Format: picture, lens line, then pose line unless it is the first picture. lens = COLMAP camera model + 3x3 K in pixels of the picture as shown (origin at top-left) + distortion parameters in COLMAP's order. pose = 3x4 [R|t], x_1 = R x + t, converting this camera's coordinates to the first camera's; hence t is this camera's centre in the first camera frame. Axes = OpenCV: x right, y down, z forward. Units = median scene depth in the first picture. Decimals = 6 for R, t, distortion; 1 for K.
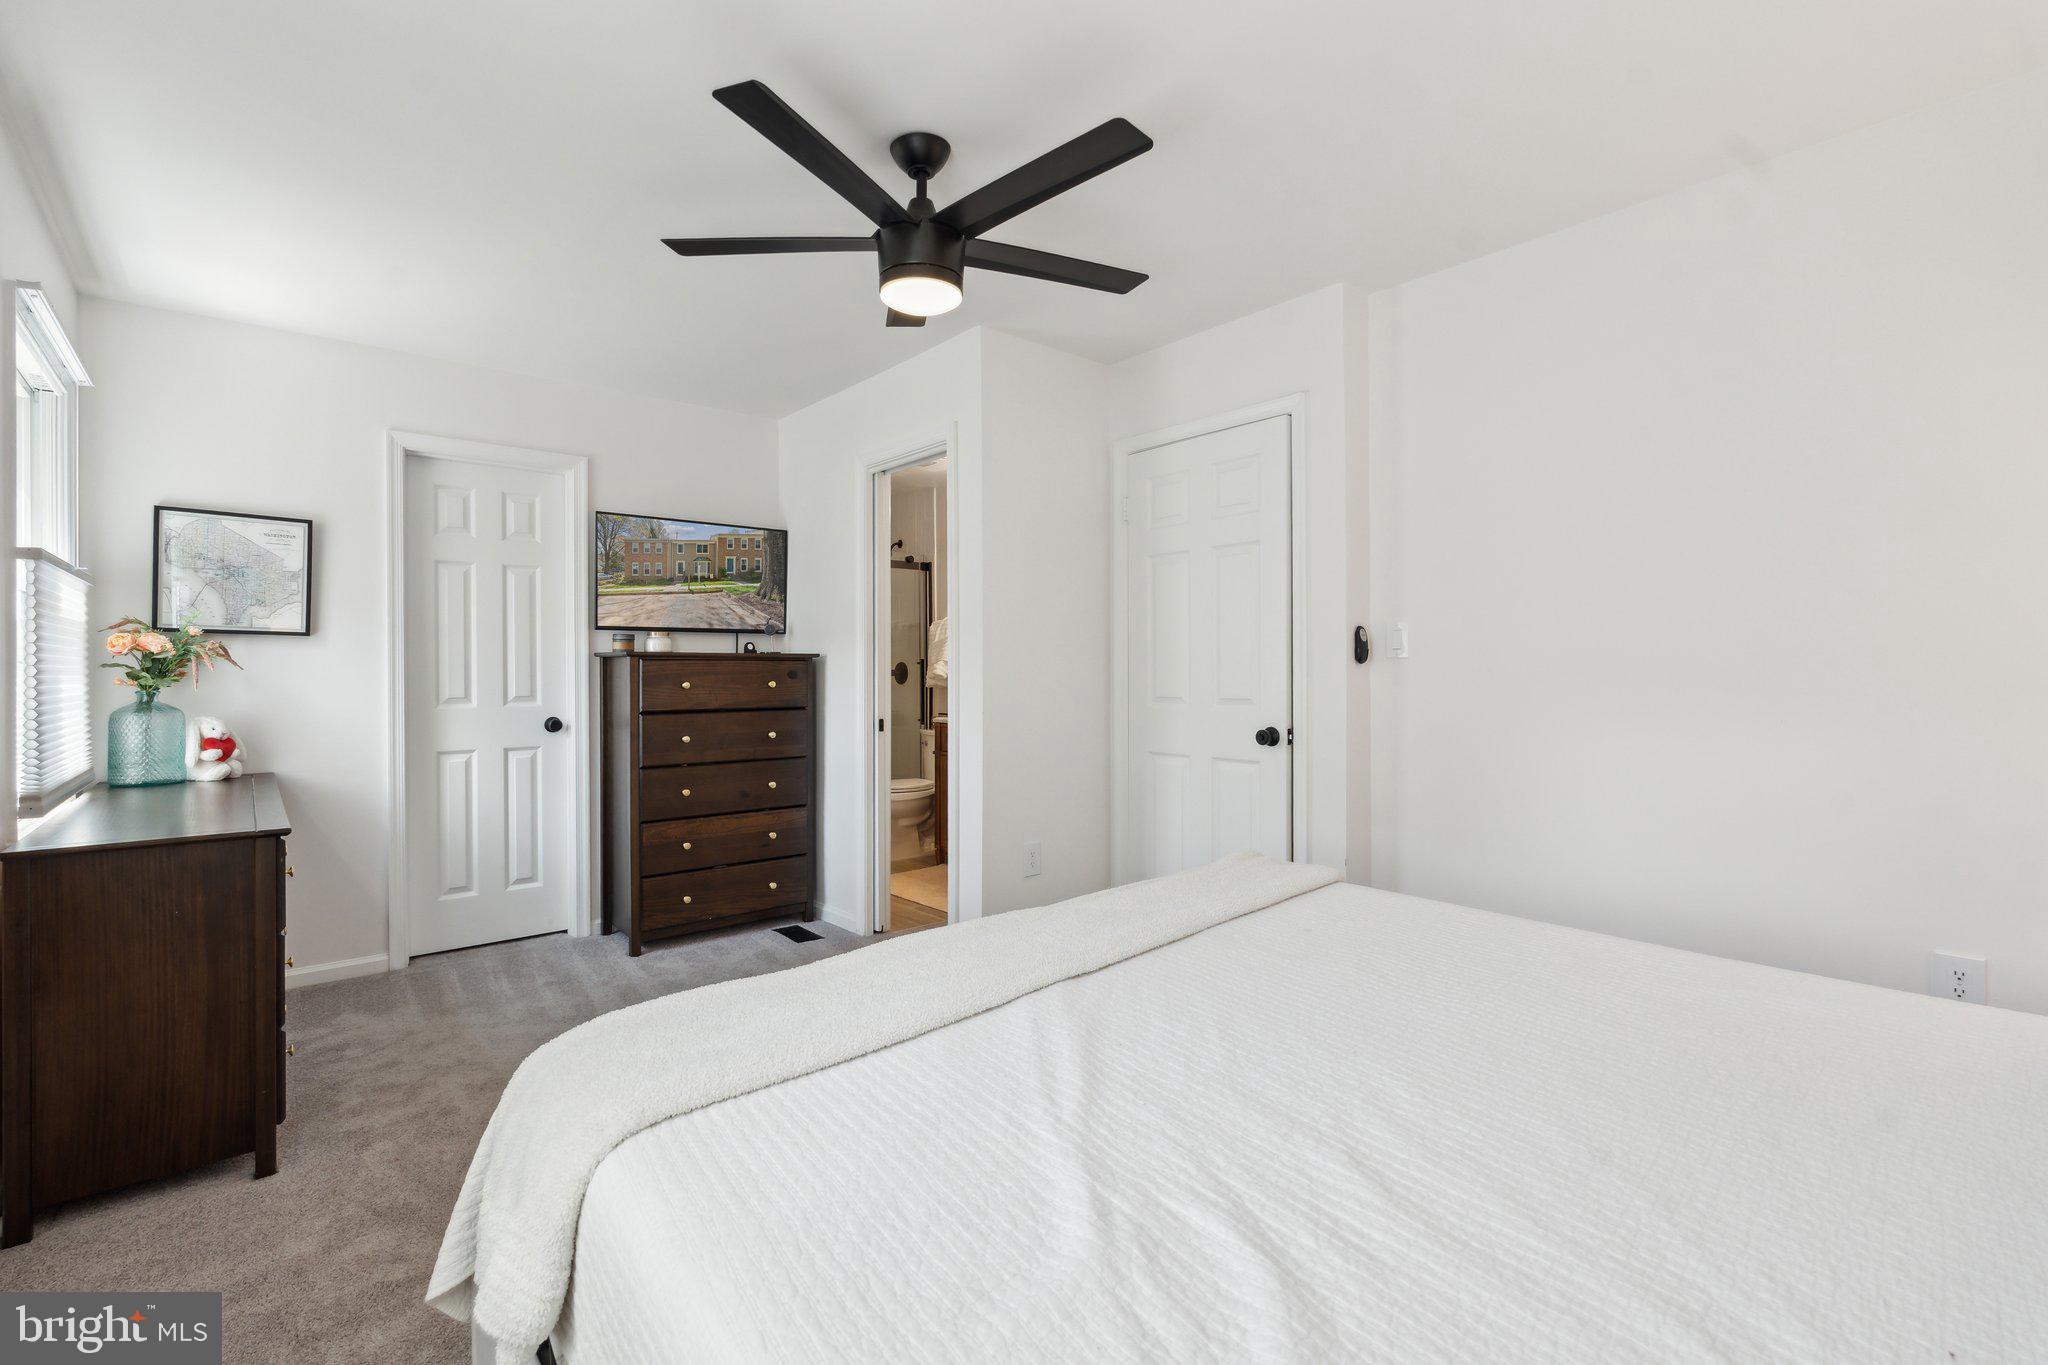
lens RADIAL K [[908.4, 0, 1026.8], [0, 908.4, 683.8], [0, 0, 1]] dist [-0.002907, -0.001221]
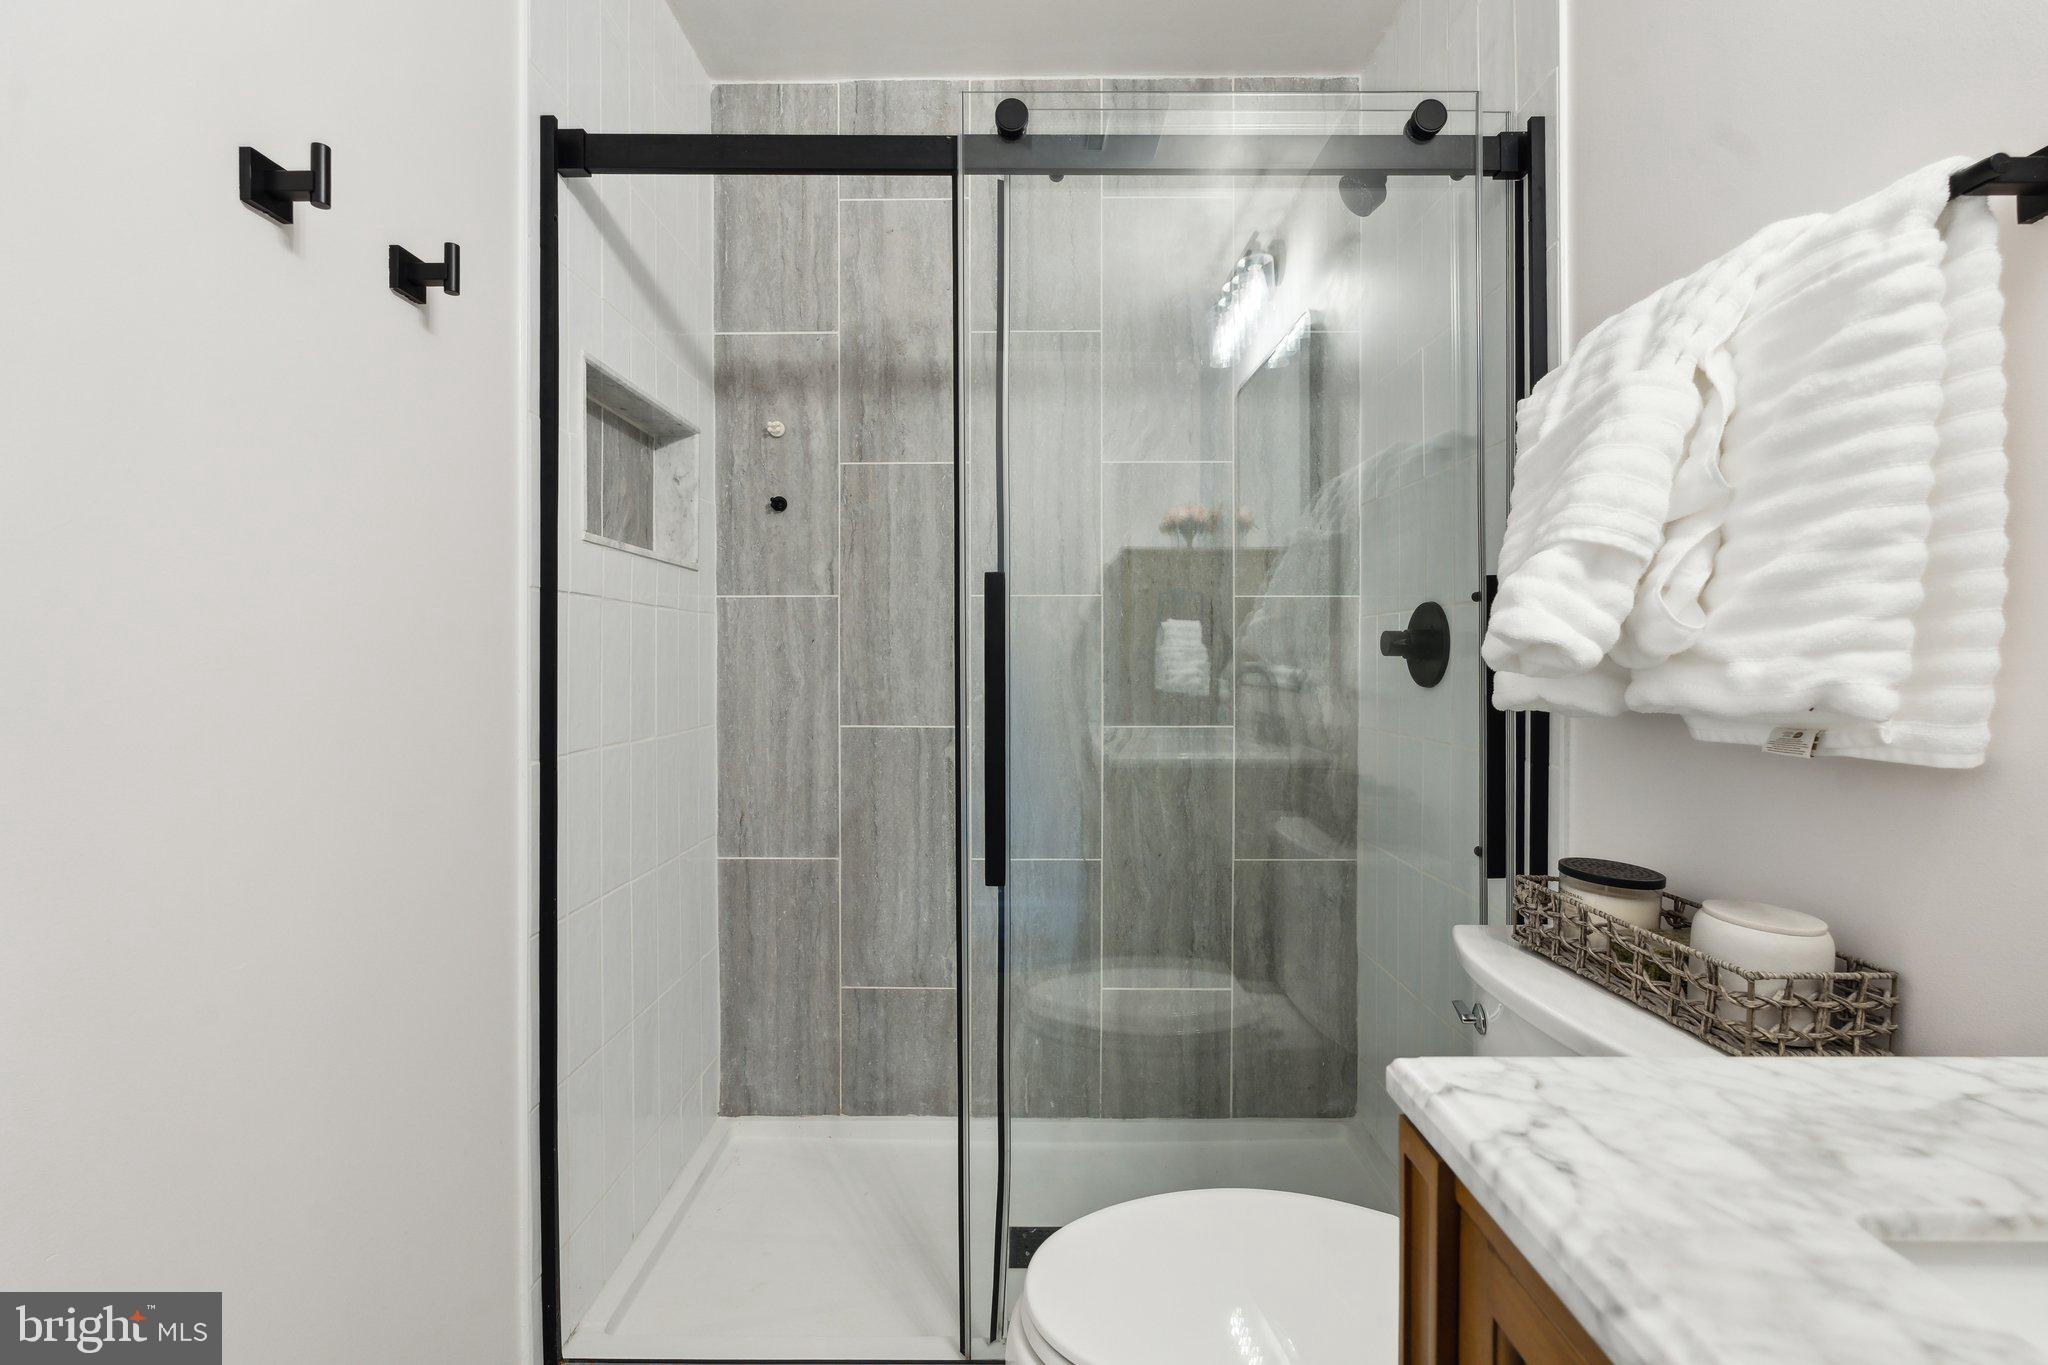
lens RADIAL K [[908.4, 0, 1024.6], [0, 908.4, 674.4], [0, 0, 1]] dist [-0.002907, -0.001221]
pose [[0.755122, 0.003836, -0.655573, -0.057126], [-0.003647, 0.999992, 0.001650, -0.003760], [0.655574, 0.001145, 0.755130, 0.759191]]
